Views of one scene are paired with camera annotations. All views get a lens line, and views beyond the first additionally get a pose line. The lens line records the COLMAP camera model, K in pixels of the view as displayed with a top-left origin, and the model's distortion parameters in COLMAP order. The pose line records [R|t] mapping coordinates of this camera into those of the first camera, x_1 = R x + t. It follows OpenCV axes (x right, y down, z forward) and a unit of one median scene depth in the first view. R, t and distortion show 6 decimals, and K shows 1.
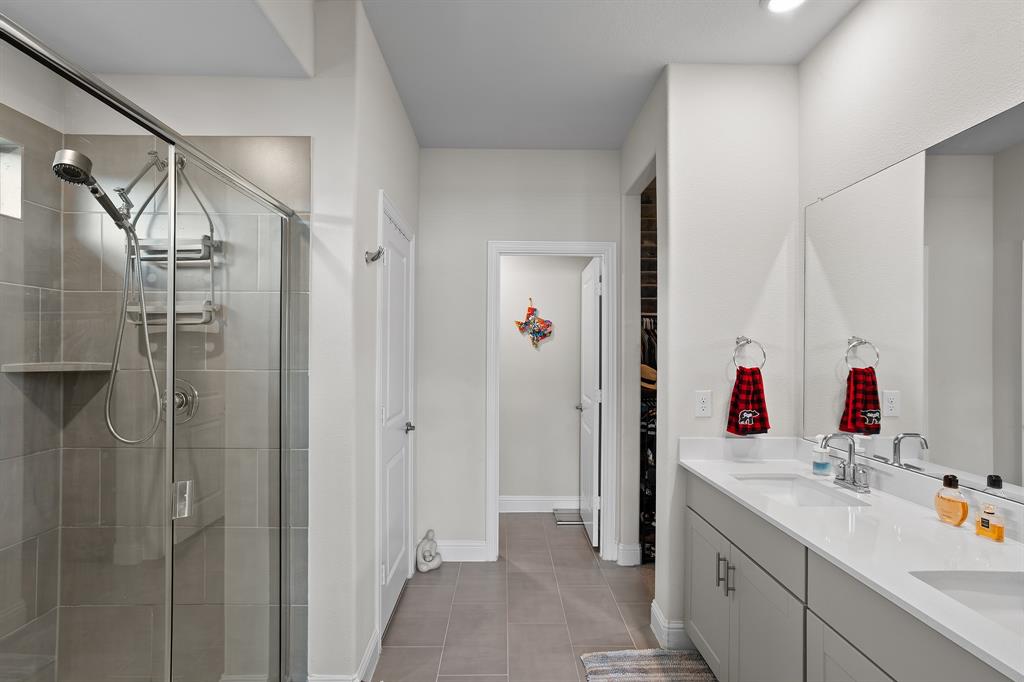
lens RADIAL K [[497.2, 0, 513.6], [0, 497.2, 341.4], [0, 0, 1]] dist [-0.033196, 0.018706]
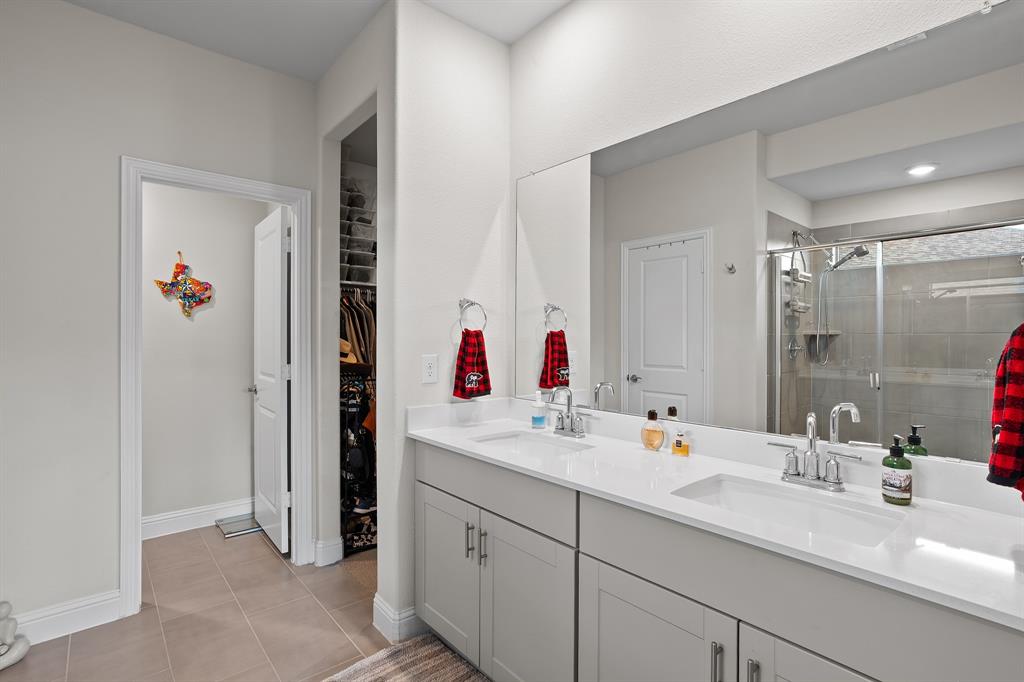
lens RADIAL K [[497.2, 0, 520.0], [0, 497.2, 331.3], [0, 0, 1]] dist [-0.033196, 0.018706]
pose [[0.770604, 0.002348, 0.637310, -0.084019], [-0.010794, 0.999898, 0.009367, 0.043892], [-0.637223, -0.014097, 0.770551, 0.166638]]
